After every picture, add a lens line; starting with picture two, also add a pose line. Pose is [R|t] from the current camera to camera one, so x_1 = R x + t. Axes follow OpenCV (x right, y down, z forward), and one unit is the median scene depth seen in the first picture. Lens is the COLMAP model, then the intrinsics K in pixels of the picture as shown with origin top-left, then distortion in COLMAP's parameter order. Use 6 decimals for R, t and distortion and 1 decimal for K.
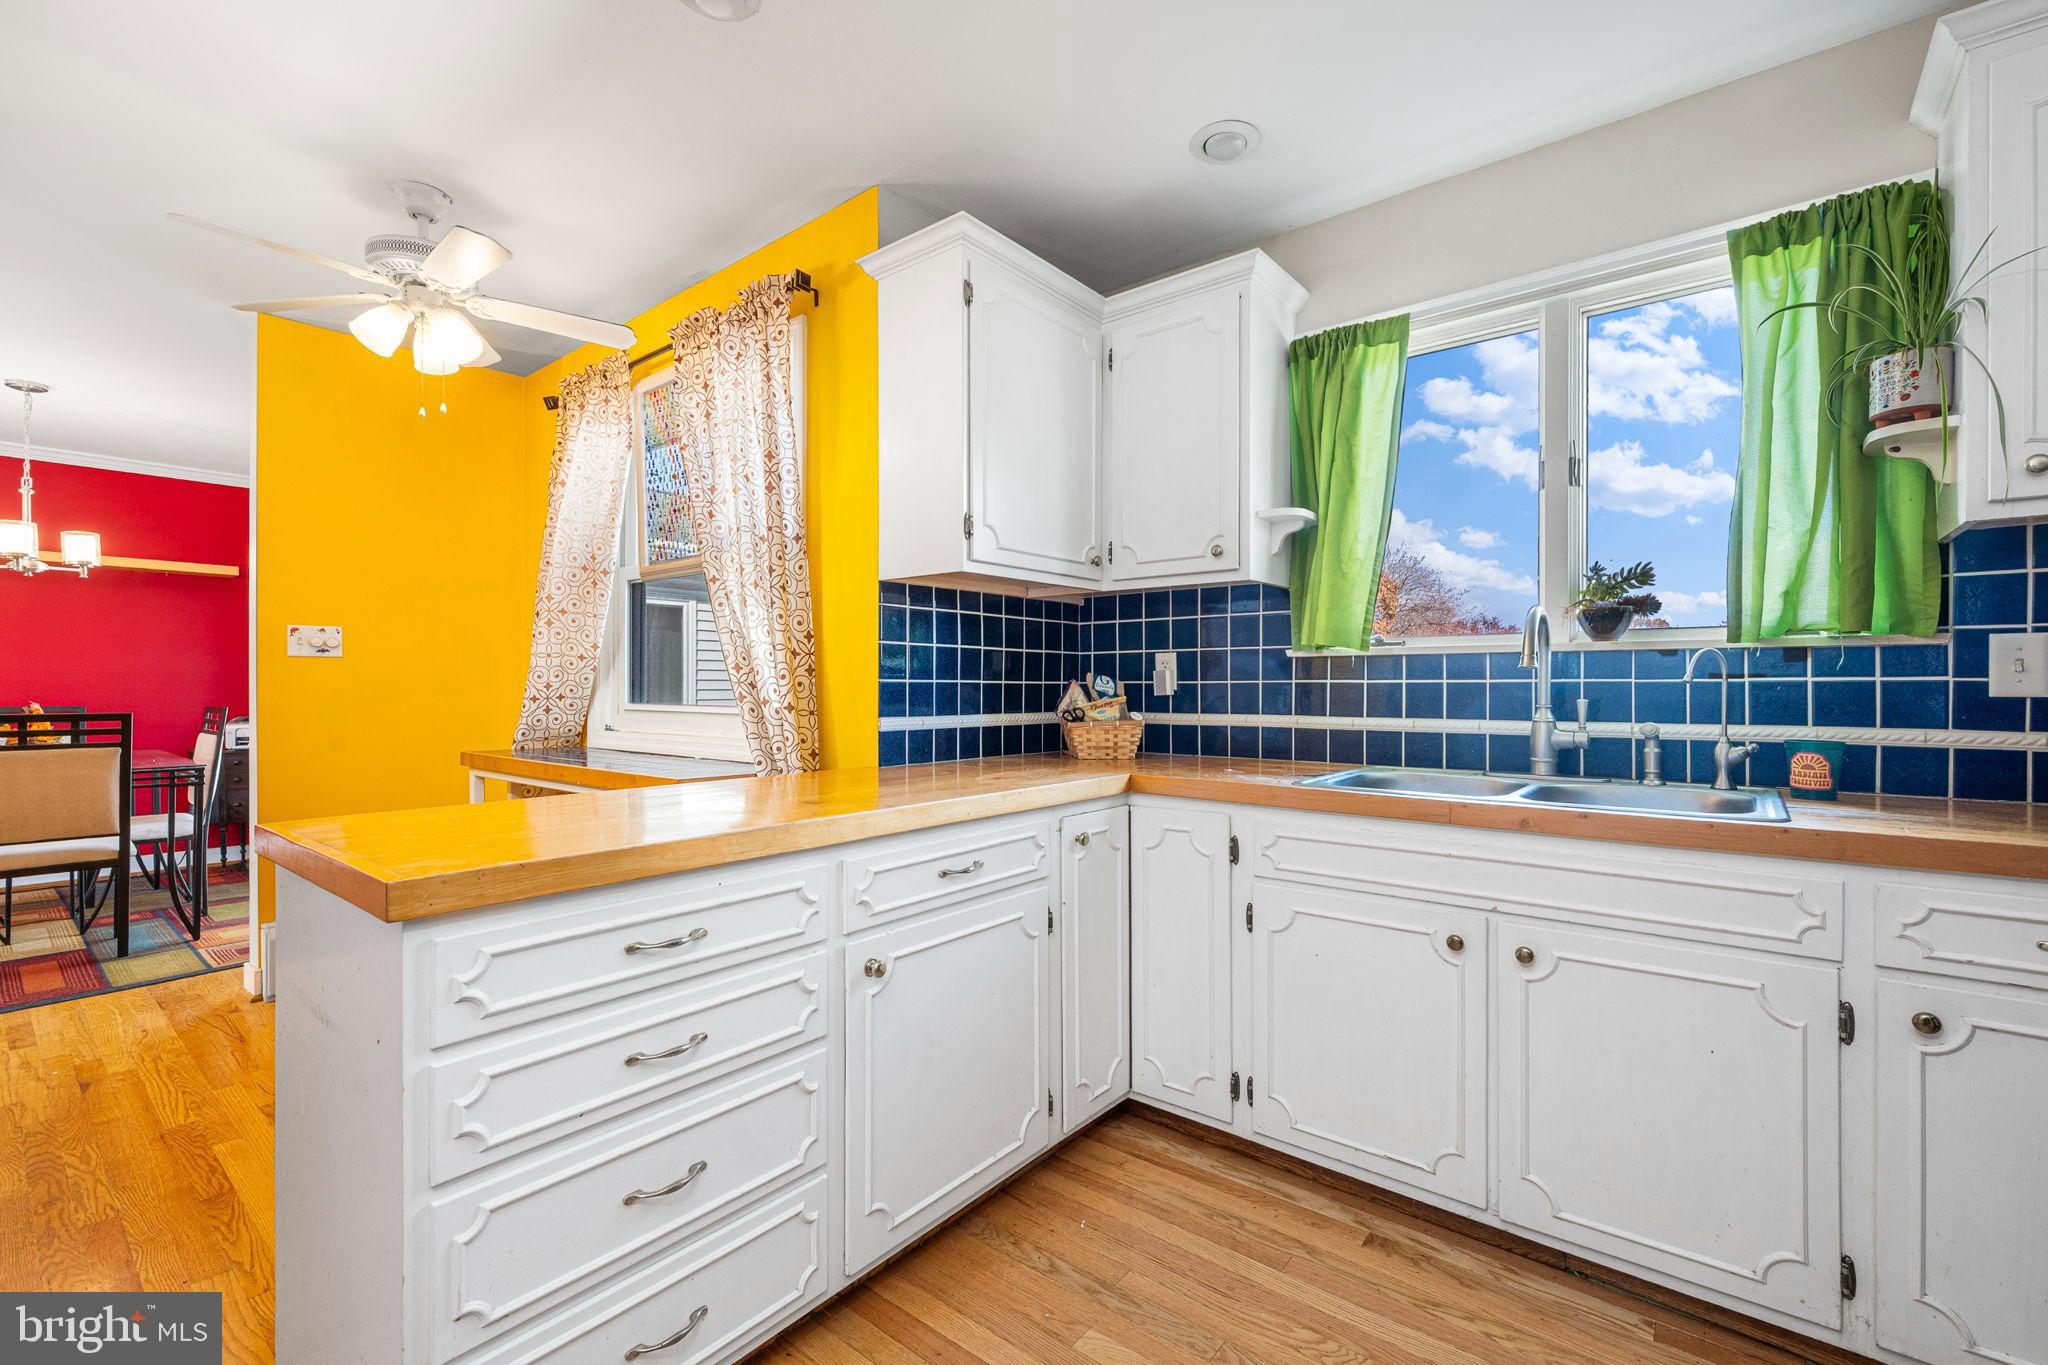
lens RADIAL K [[877.8, 0, 1029.2], [0, 877.8, 687.3], [0, 0, 1]] dist [0.000652, 0.000413]
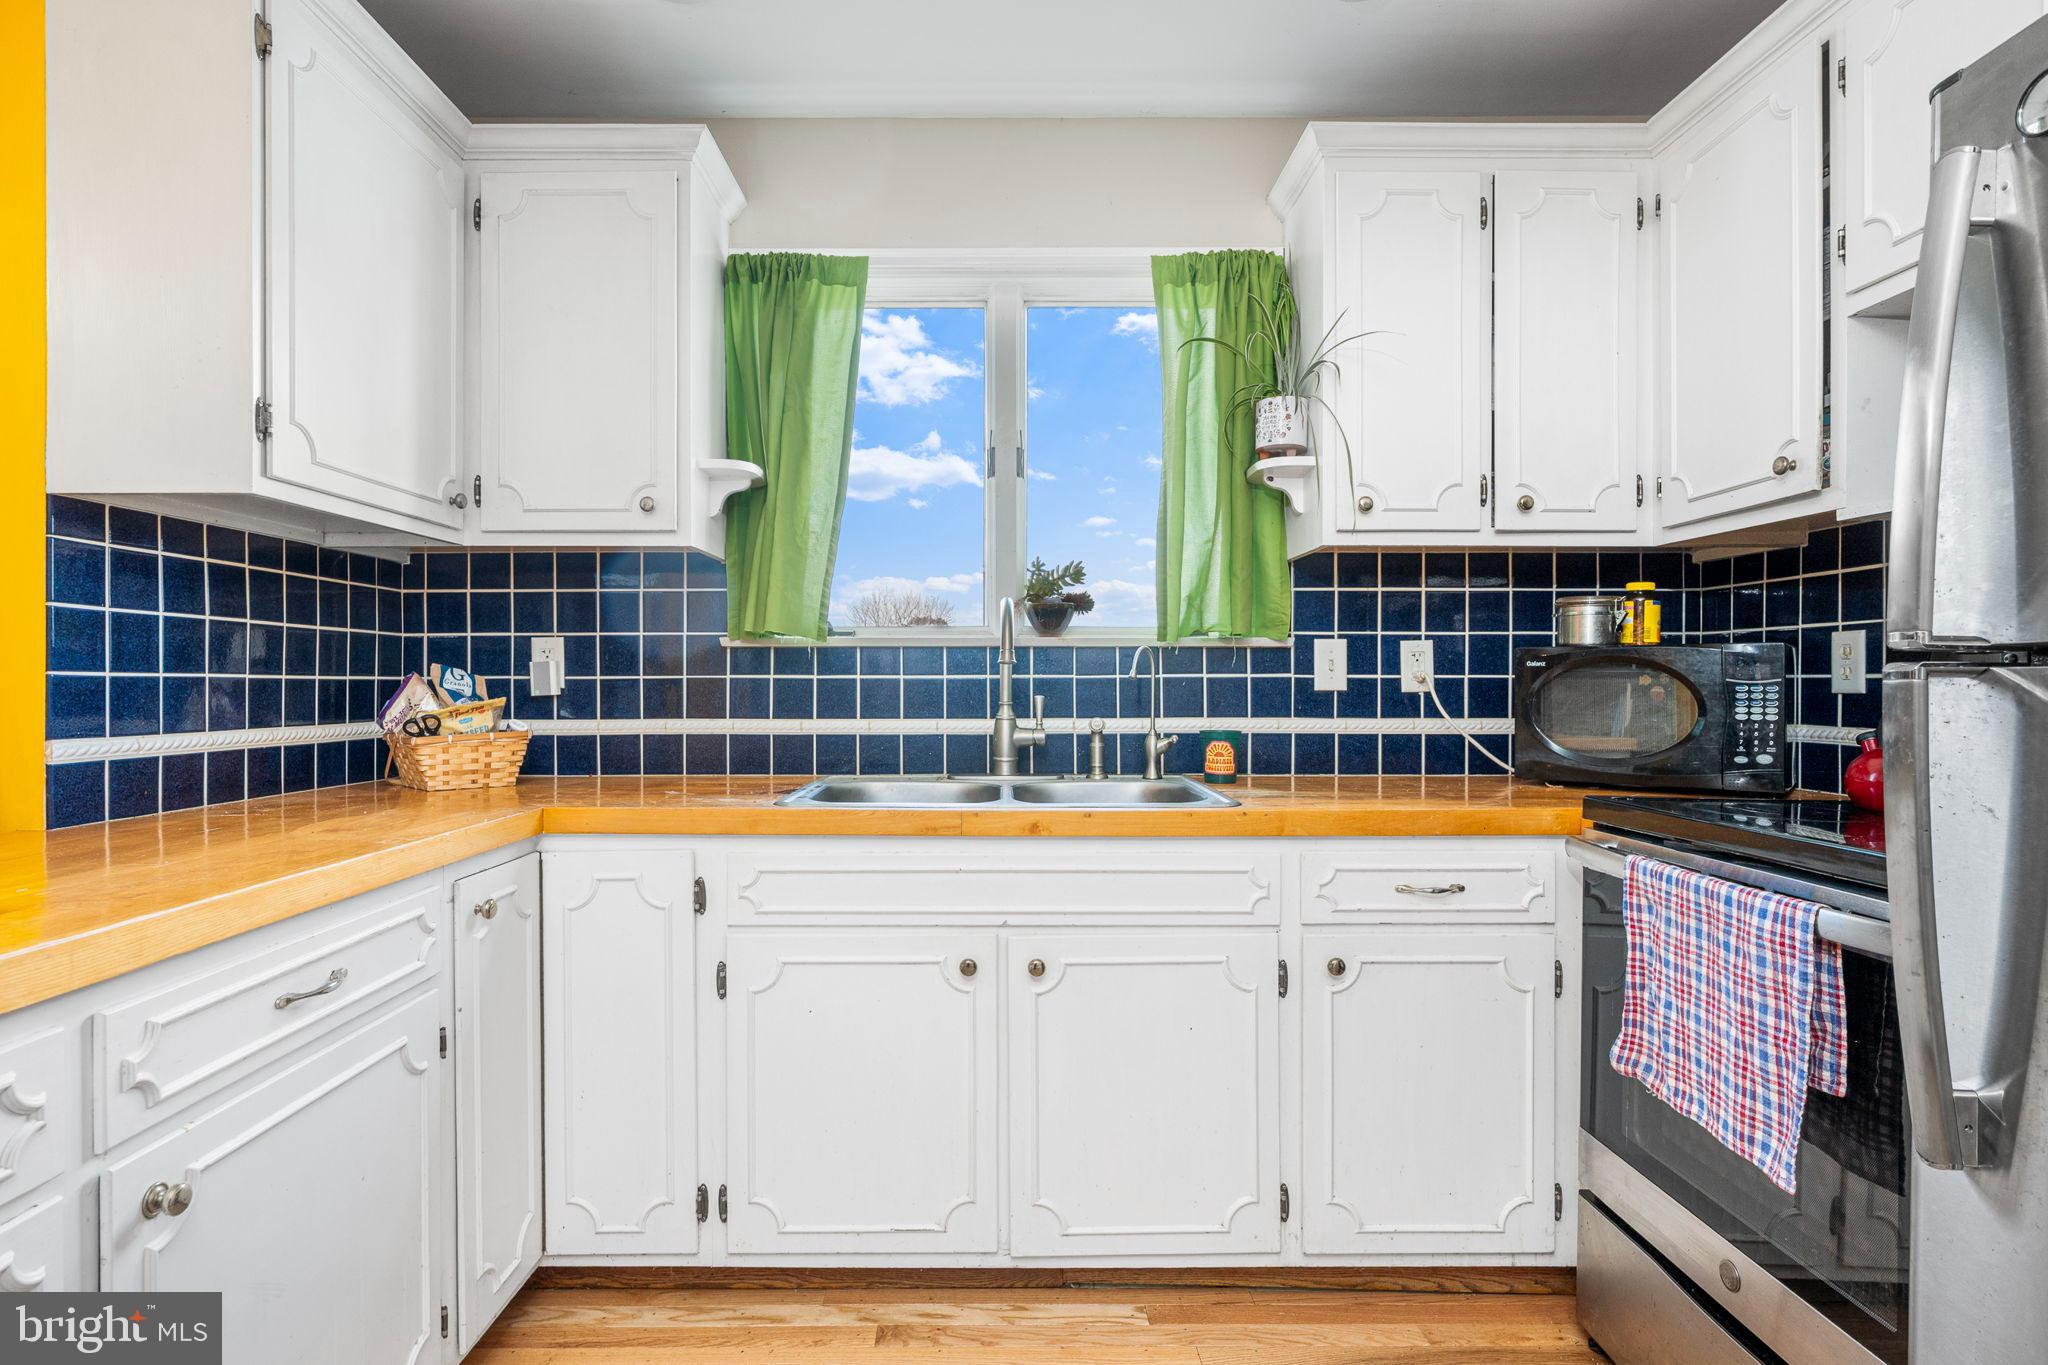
lens RADIAL K [[1039.1, 0, 997.7], [0, 1039.1, 681.8], [0, 0, 1]] dist [0.000077, 0.000334]
pose [[0.776637, -0.001174, 0.629947, -0.138966], [0.002353, 0.999997, -0.001037, -0.000696], [-0.629944, 0.002287, 0.776637, 0.130670]]
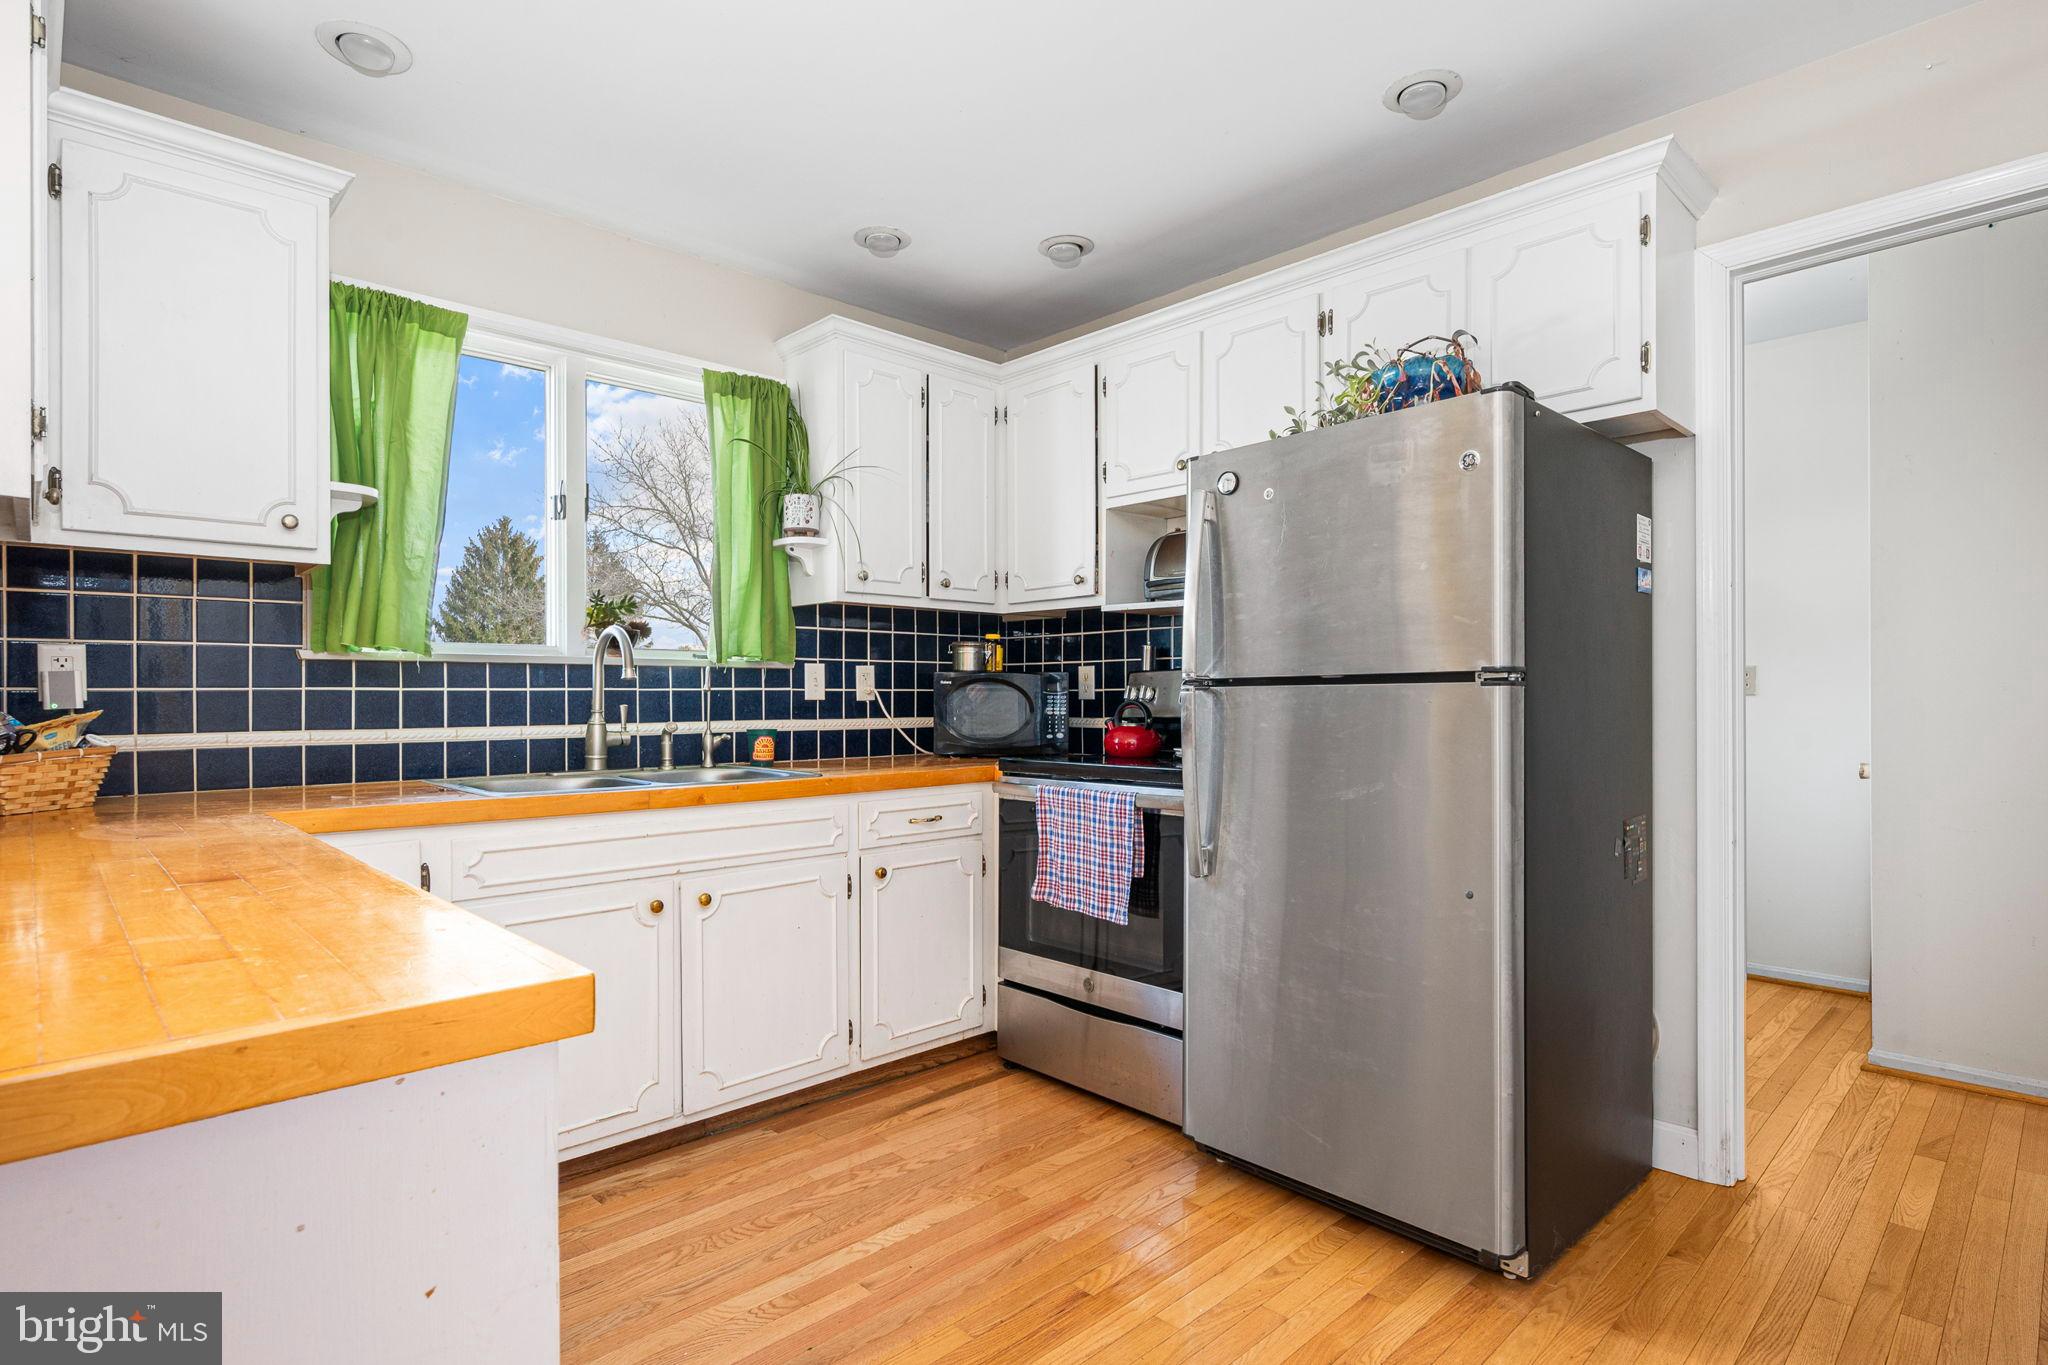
lens RADIAL K [[1039.1, 0, 1027.4], [0, 1039.1, 696.0], [0, 0, 1]] dist [0.000077, 0.000334]
pose [[0.119327, -0.001365, 0.992854, -0.742075], [0.004787, 0.999988, 0.000800, 0.003080], [-0.992844, 0.004657, 0.119332, 0.277913]]
